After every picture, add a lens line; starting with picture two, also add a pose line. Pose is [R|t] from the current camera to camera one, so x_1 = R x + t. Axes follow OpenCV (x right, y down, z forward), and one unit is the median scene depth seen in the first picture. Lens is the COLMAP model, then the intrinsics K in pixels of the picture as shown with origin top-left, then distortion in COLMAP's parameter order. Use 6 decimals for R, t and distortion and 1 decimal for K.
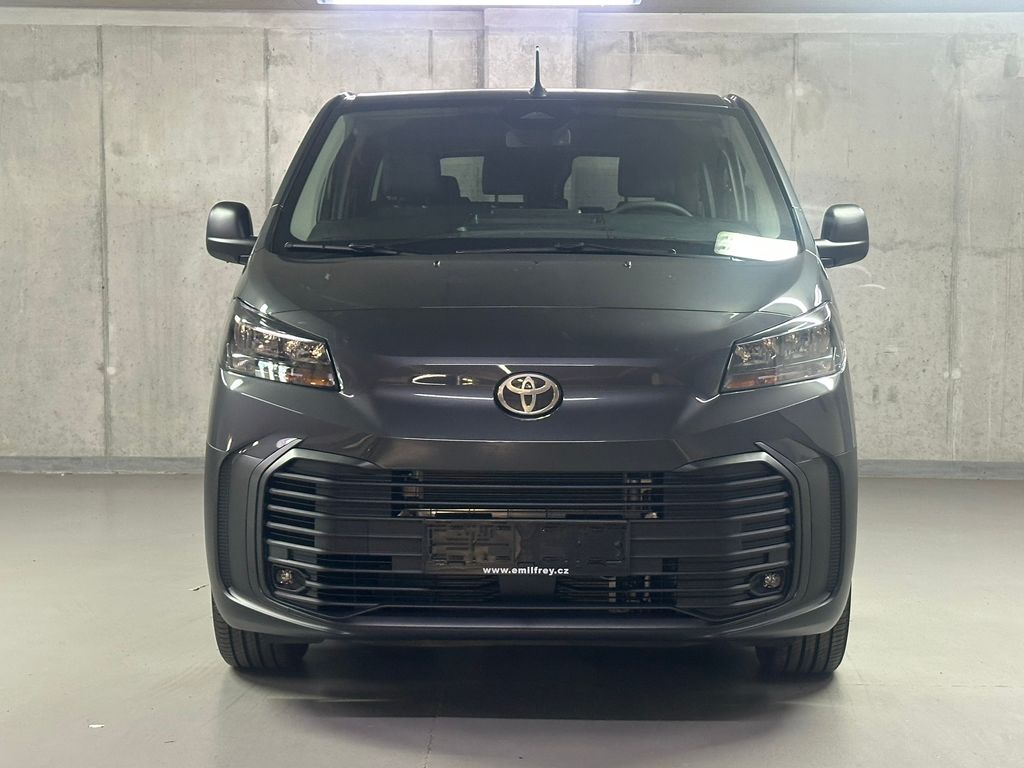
lens RADIAL K [[1856.5, 0, 528.3], [0, 1856.5, 298.1], [0, 0, 1]] dist [0.034947, -0.083000]
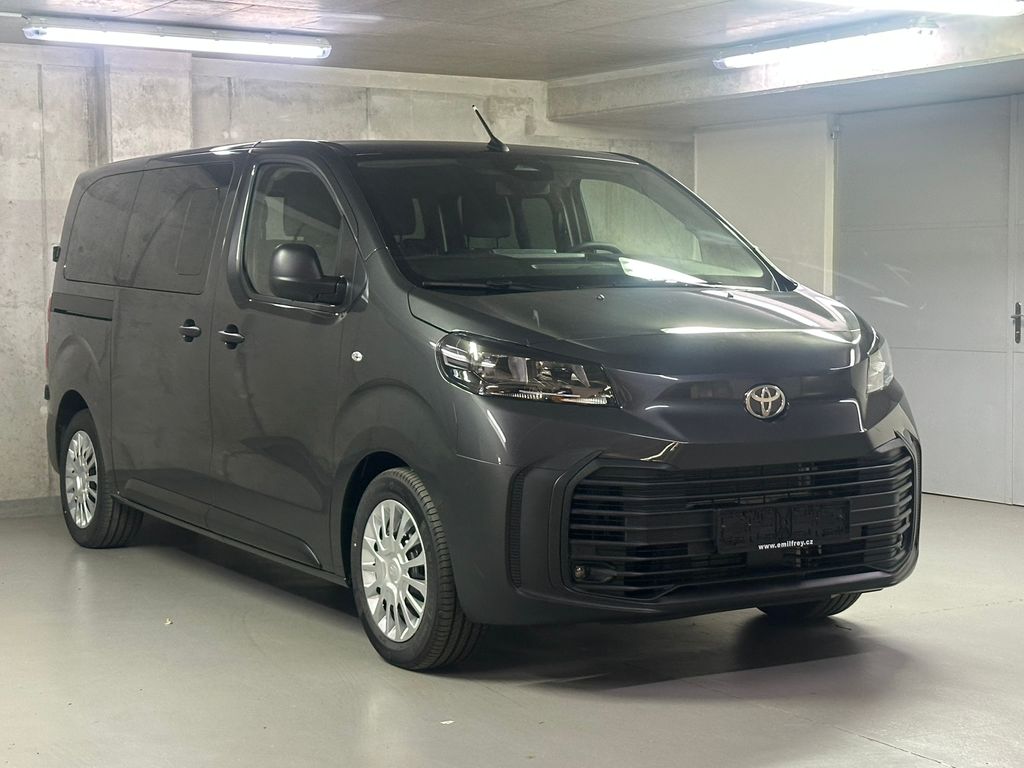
lens RADIAL K [[1856.5, 0, 528.3], [0, 1856.5, 298.1], [0, 0, 1]] dist [0.034947, -0.083000]
pose [[0.832566, -0.010375, 0.553829, -0.389587], [0.020004, 0.999736, -0.011344, -0.002896], [-0.553565, 0.020523, 0.832553, 0.030871]]
